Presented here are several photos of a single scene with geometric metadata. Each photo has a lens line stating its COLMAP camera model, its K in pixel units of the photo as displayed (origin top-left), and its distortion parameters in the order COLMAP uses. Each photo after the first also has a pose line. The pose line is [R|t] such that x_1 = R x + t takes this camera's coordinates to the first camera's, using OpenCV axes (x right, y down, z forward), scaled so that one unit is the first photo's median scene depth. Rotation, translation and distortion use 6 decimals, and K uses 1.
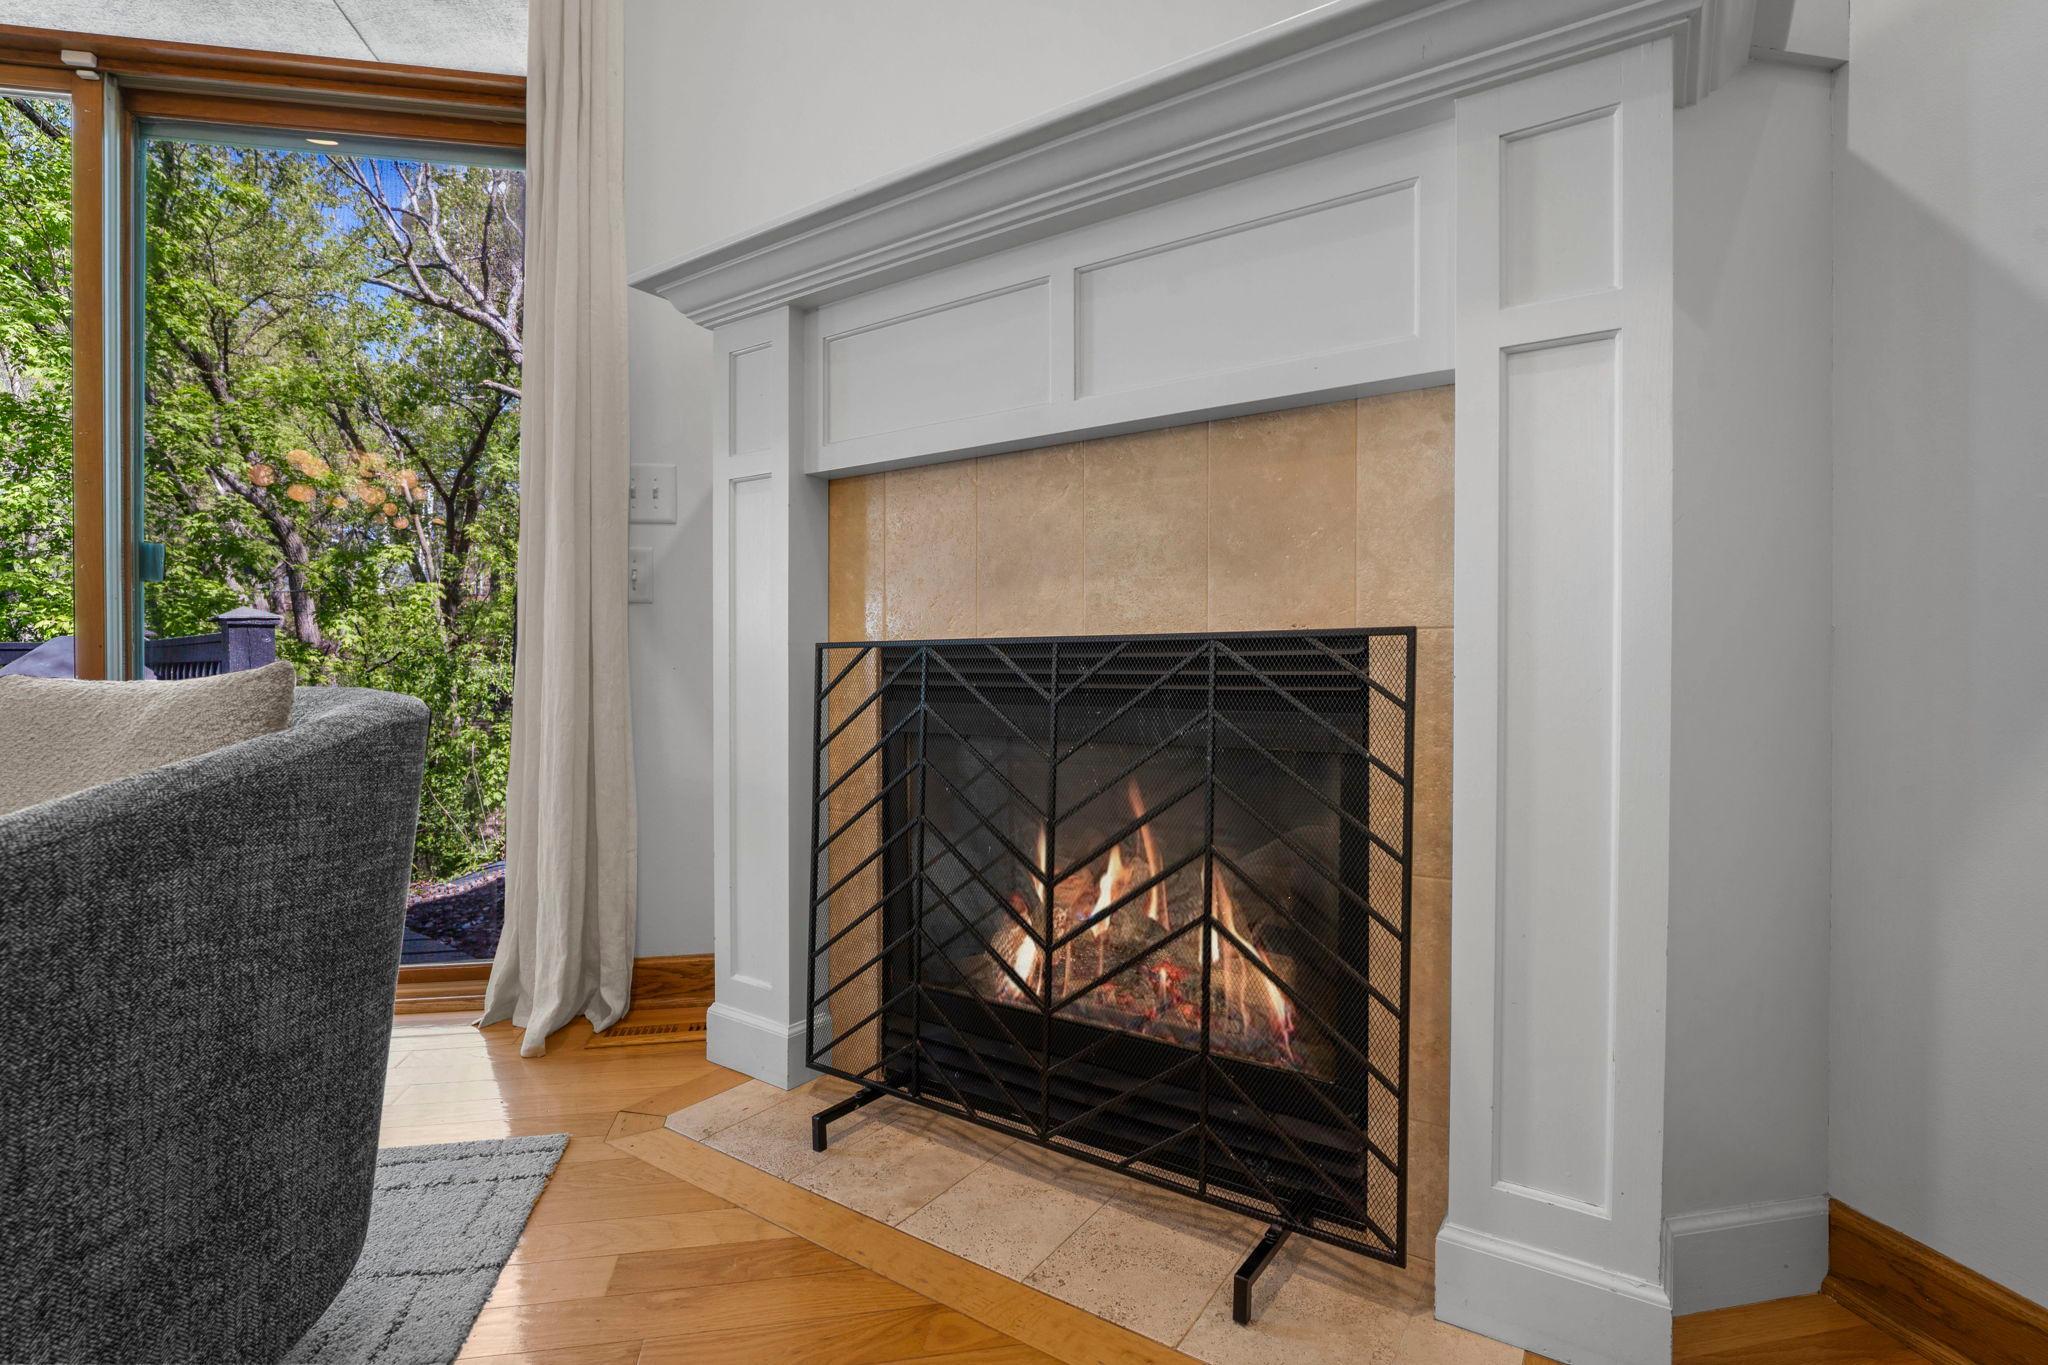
lens RADIAL K [[893.8, 0, 1015.6], [0, 893.8, 692.1], [0, 0, 1]] dist [-0.015812, 0.000251]
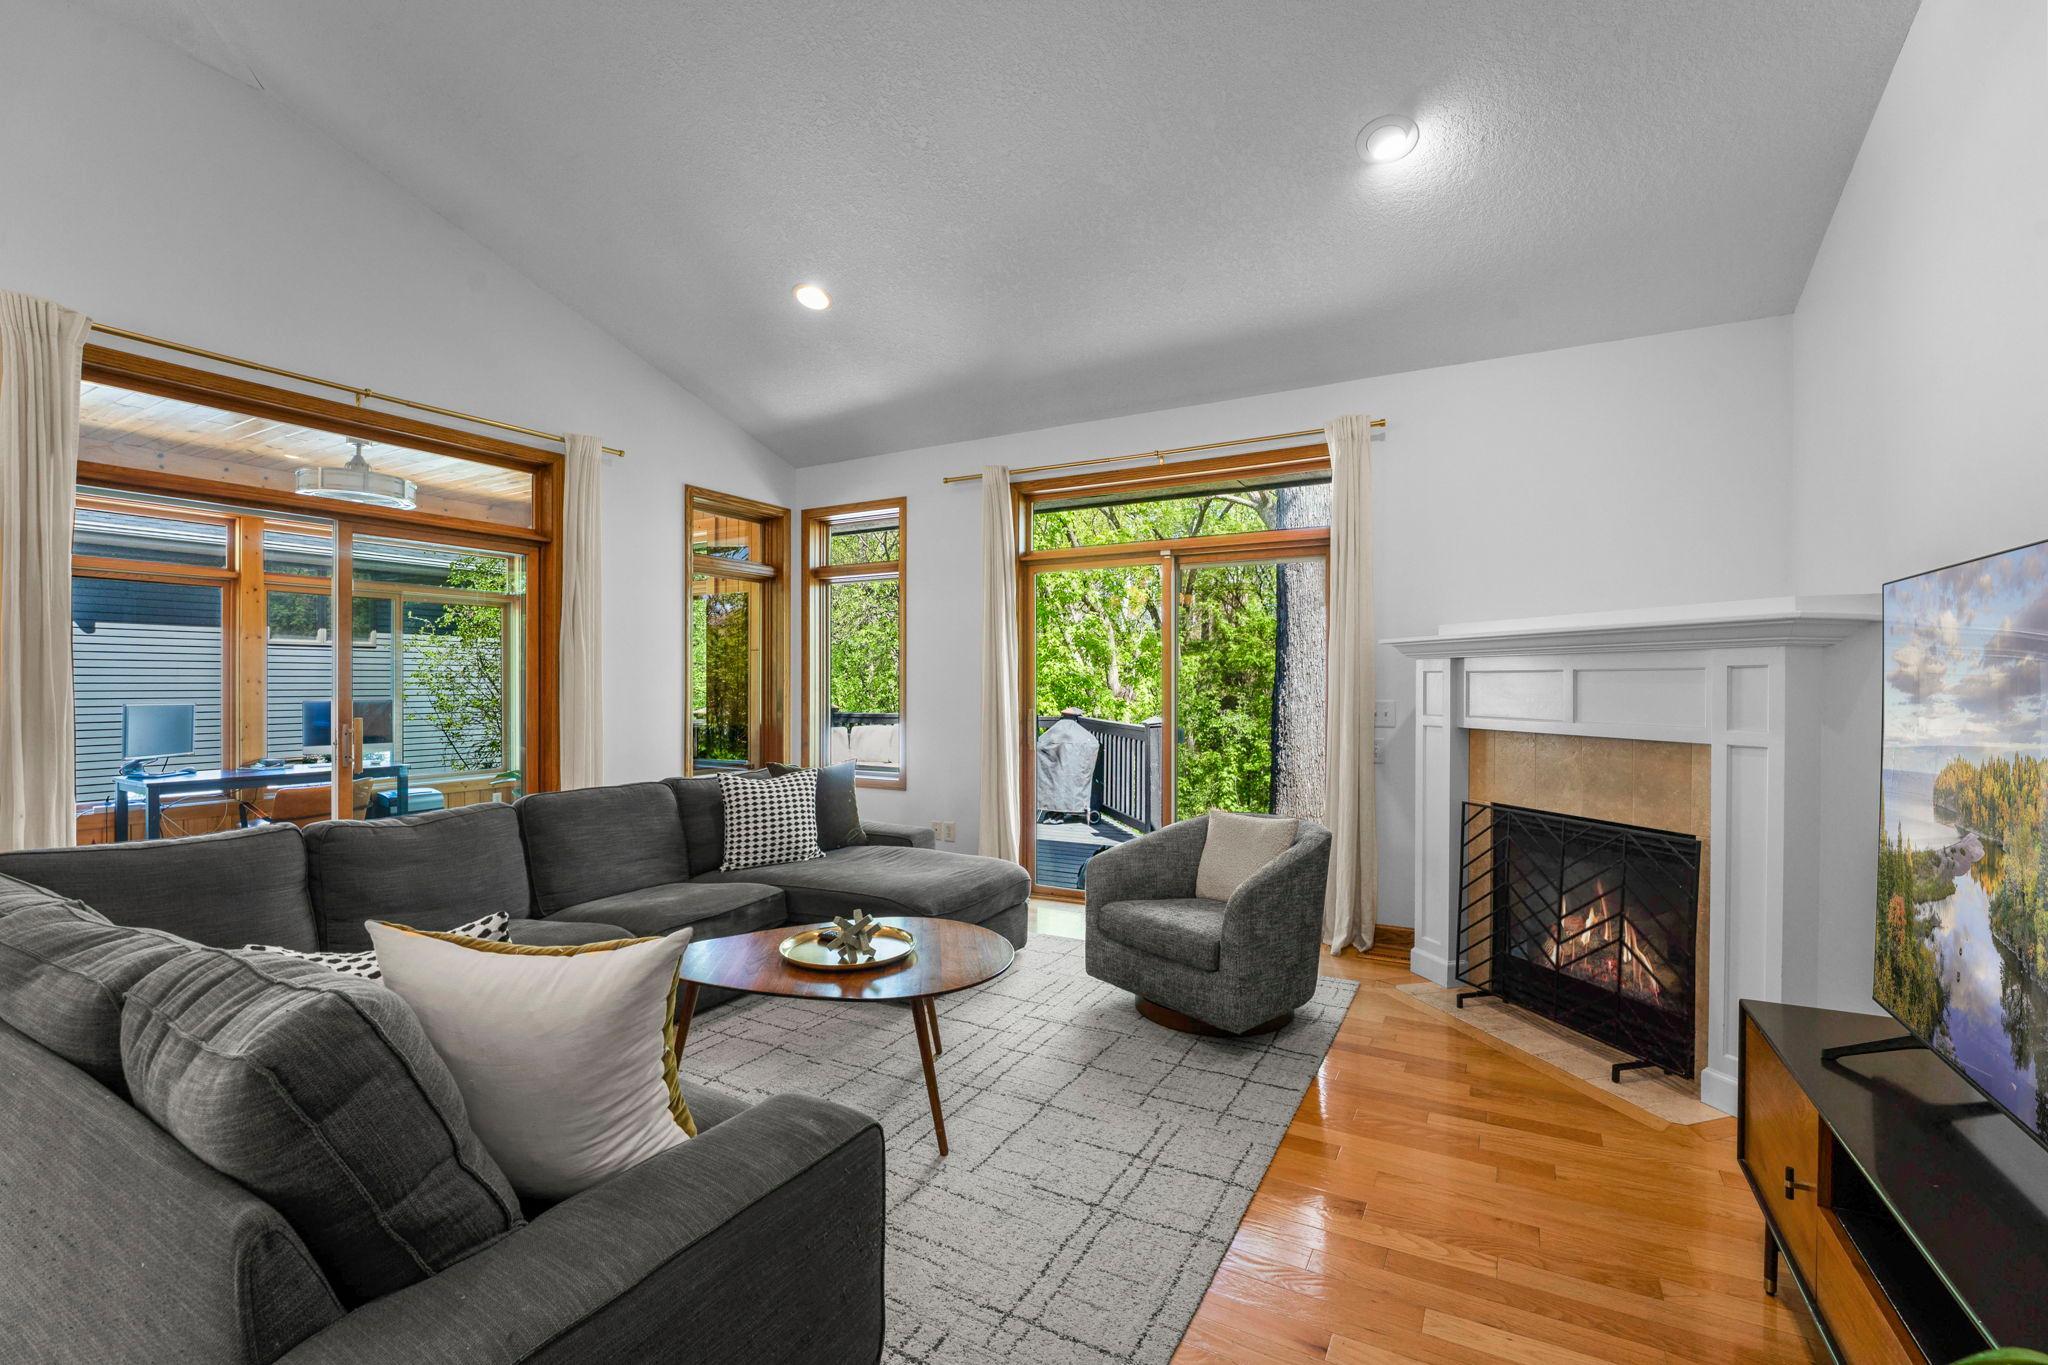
lens RADIAL K [[893.8, 0, 1014.5], [0, 893.8, 695.9], [0, 0, 1]] dist [-0.015812, 0.000251]
pose [[0.754261, 0.006944, -0.656538, 0.434542], [-0.003491, 0.999972, 0.006565, -0.351381], [0.656565, -0.002660, 0.754264, -1.579401]]
